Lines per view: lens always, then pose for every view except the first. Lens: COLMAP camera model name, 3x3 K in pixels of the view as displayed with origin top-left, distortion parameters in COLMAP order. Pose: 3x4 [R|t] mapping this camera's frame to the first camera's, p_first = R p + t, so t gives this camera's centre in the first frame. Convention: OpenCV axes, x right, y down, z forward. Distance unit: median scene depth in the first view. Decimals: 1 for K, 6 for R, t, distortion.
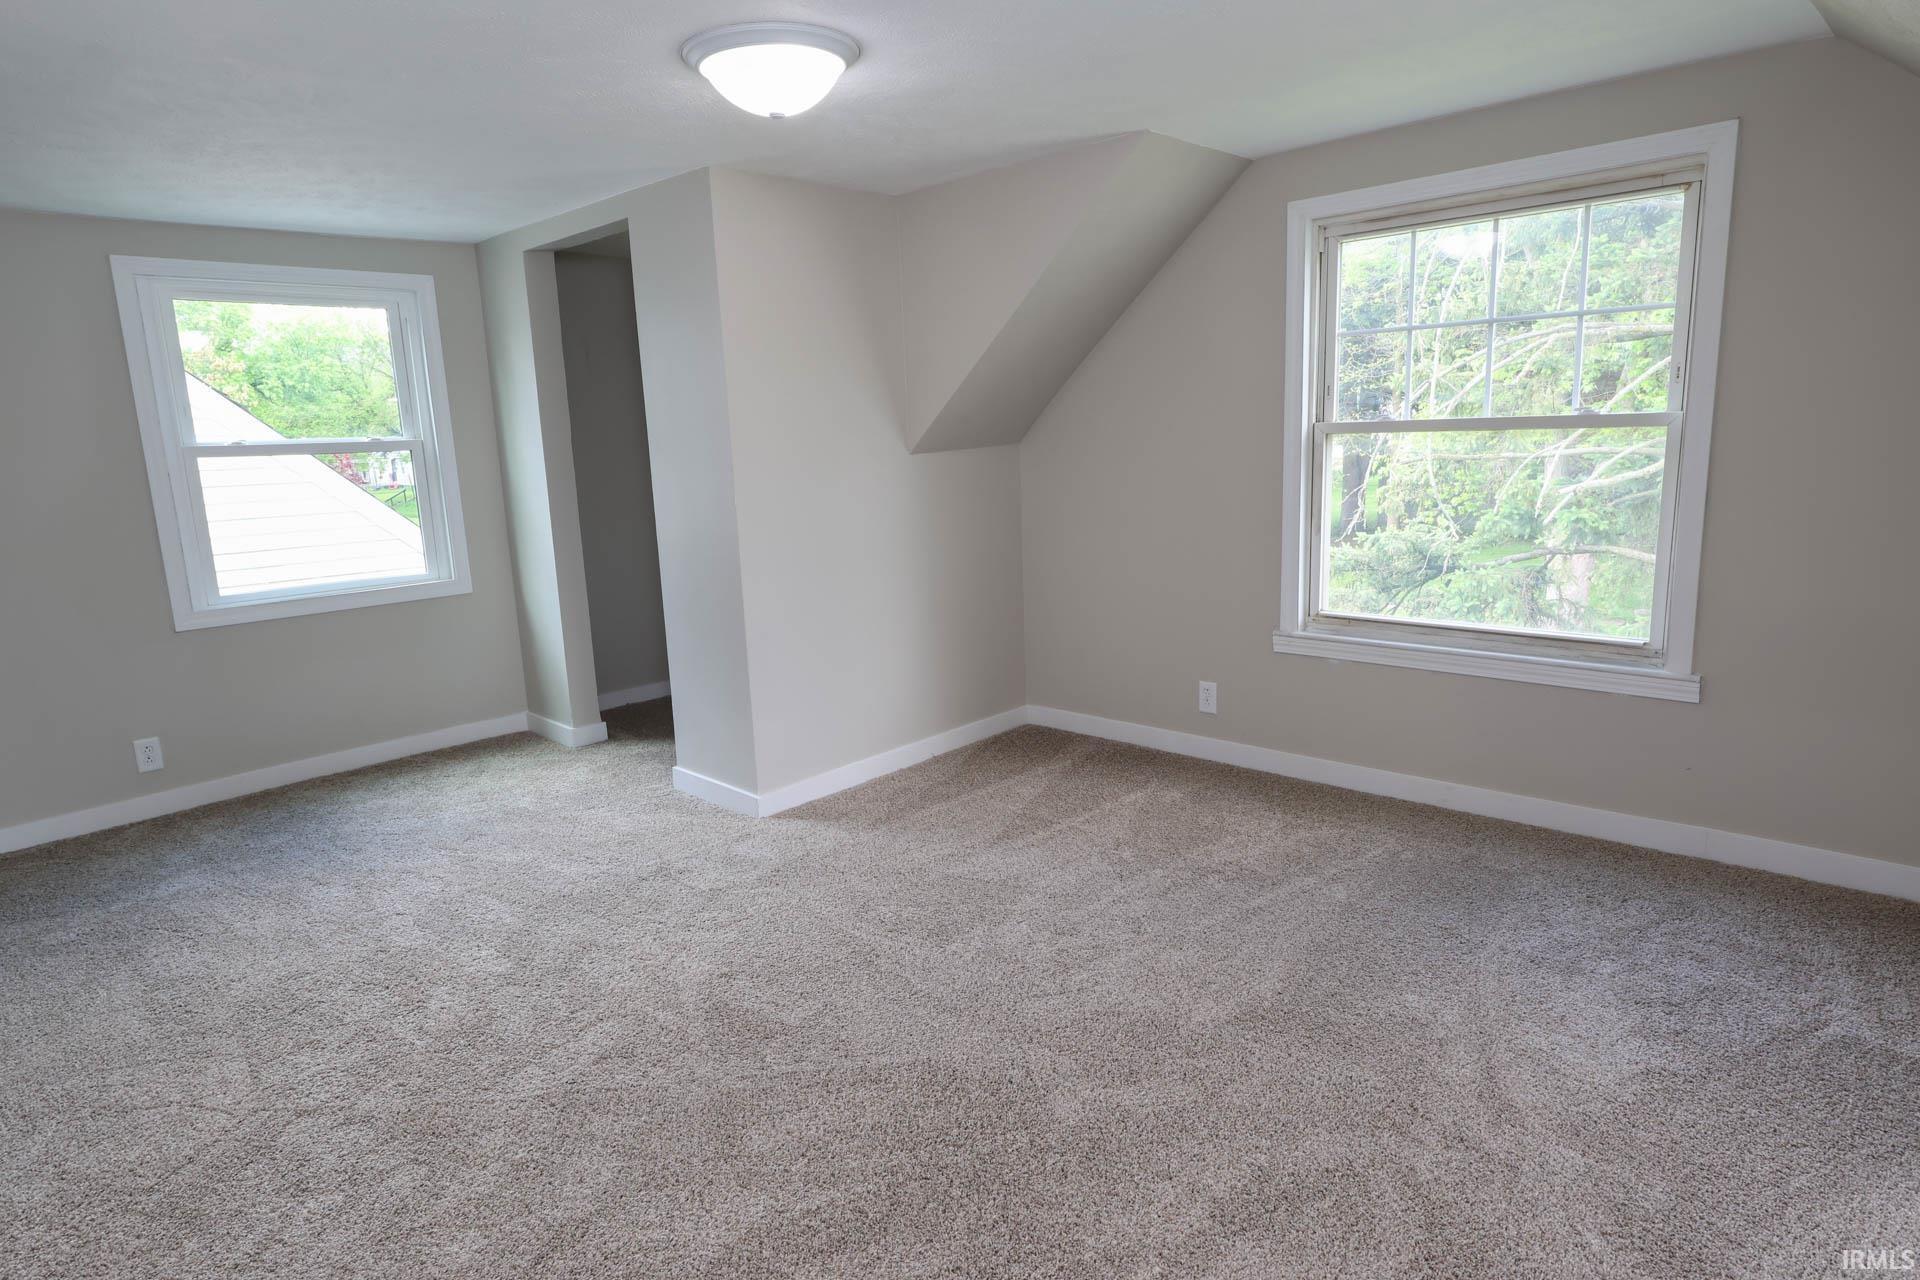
lens RADIAL K [[1092.6, 0, 960.0], [0, 1092.6, 640.0], [0, 0, 1]] dist [0.001616, -0.000015]
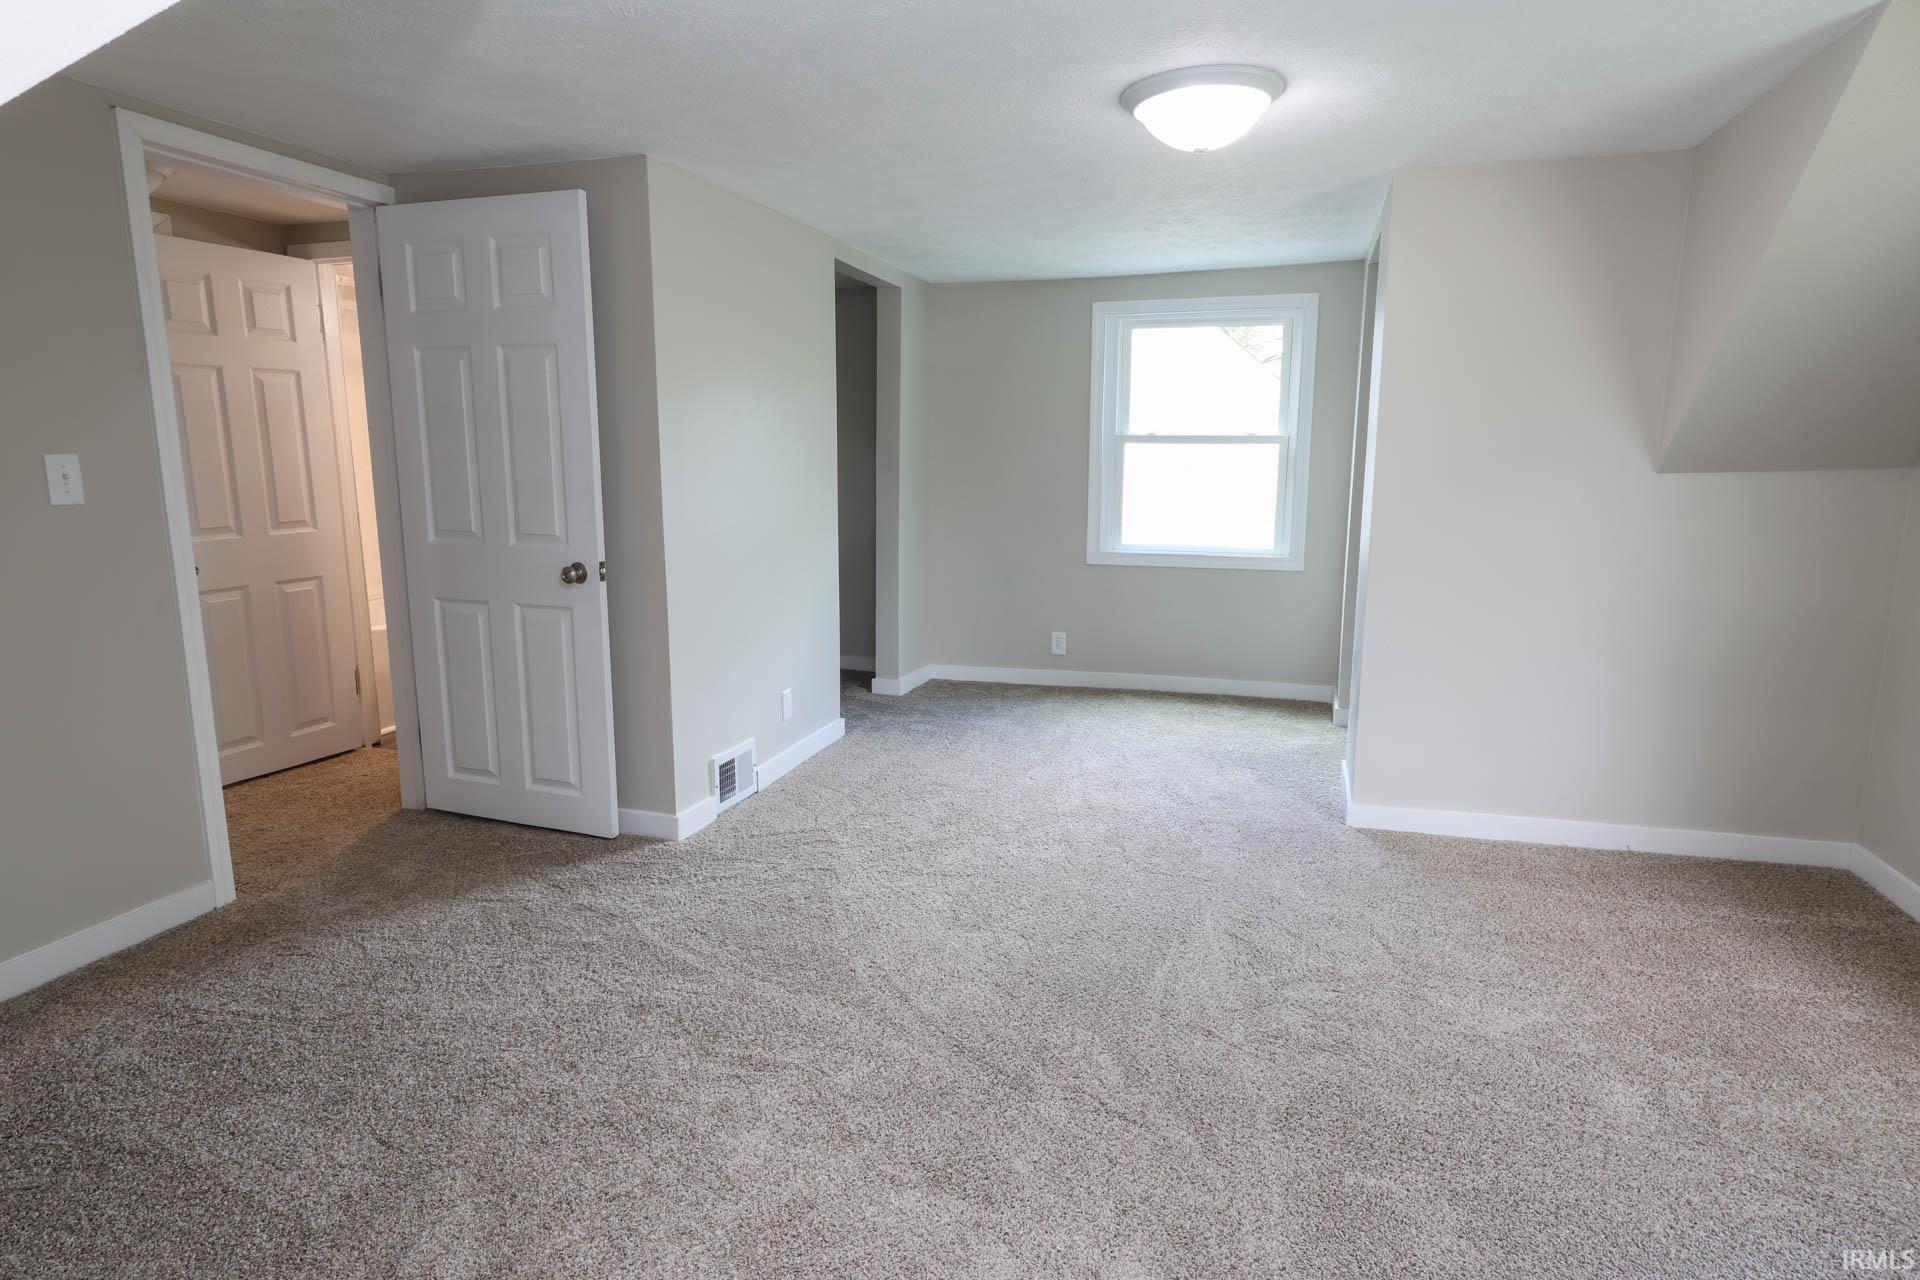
lens RADIAL K [[1055.1, 0, 960.0], [0, 1055.1, 640.0], [0, 0, 1]] dist [0.001057, 0.001744]
pose [[0.447069, 0.196575, -0.872633, 0.471274], [-0.189096, 0.974276, 0.122594, -0.052526], [0.874284, 0.110203, 0.472740, 0.229976]]
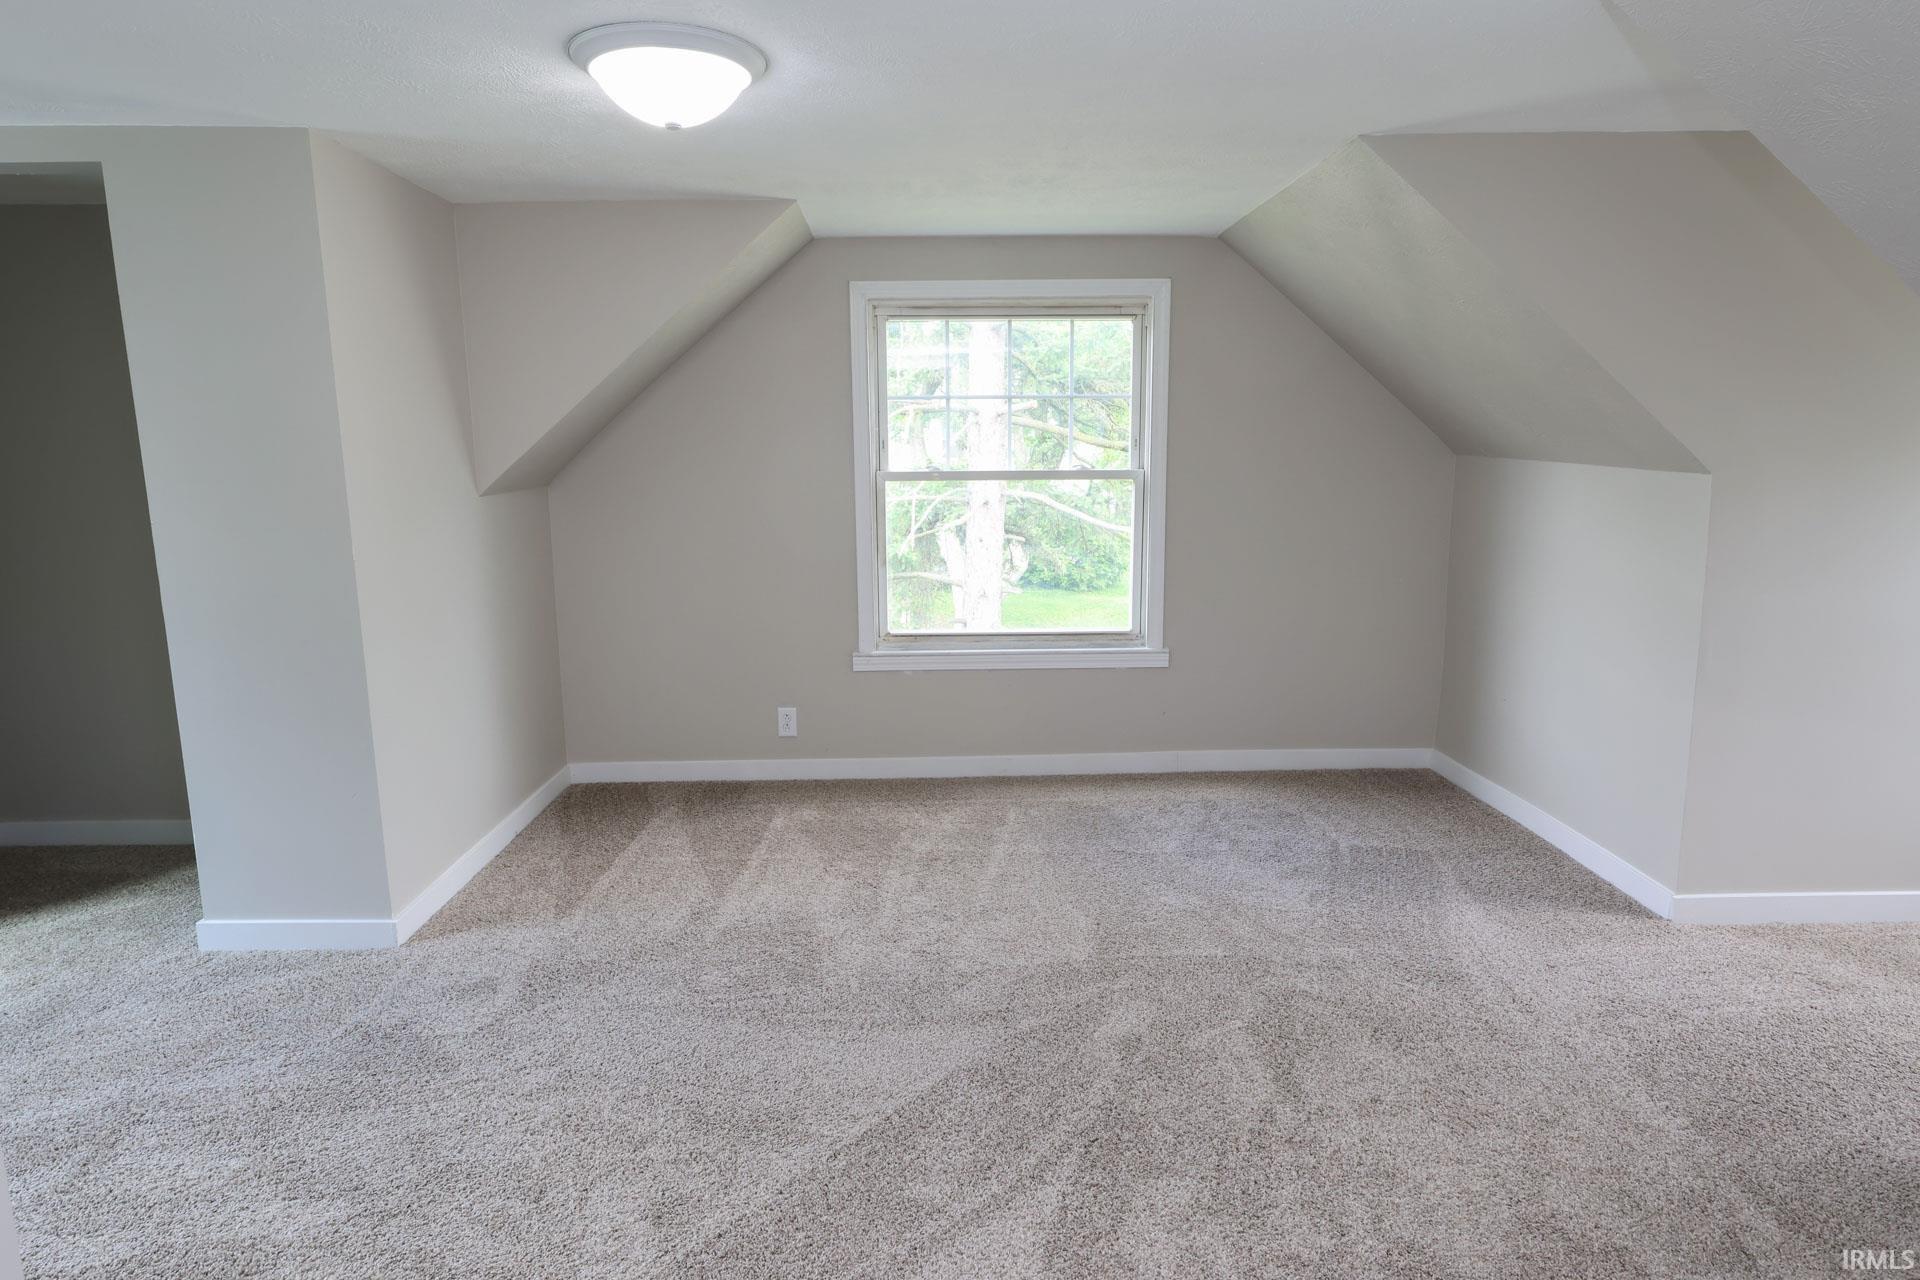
lens RADIAL K [[1055.1, 0, 960.0], [0, 1055.1, 640.0], [0, 0, 1]] dist [0.001057, 0.001744]
pose [[0.708646, -0.088542, 0.699986, -0.419493], [0.117342, 0.993068, 0.006821, -0.017095], [-0.695738, 0.077304, 0.714124, 0.146336]]
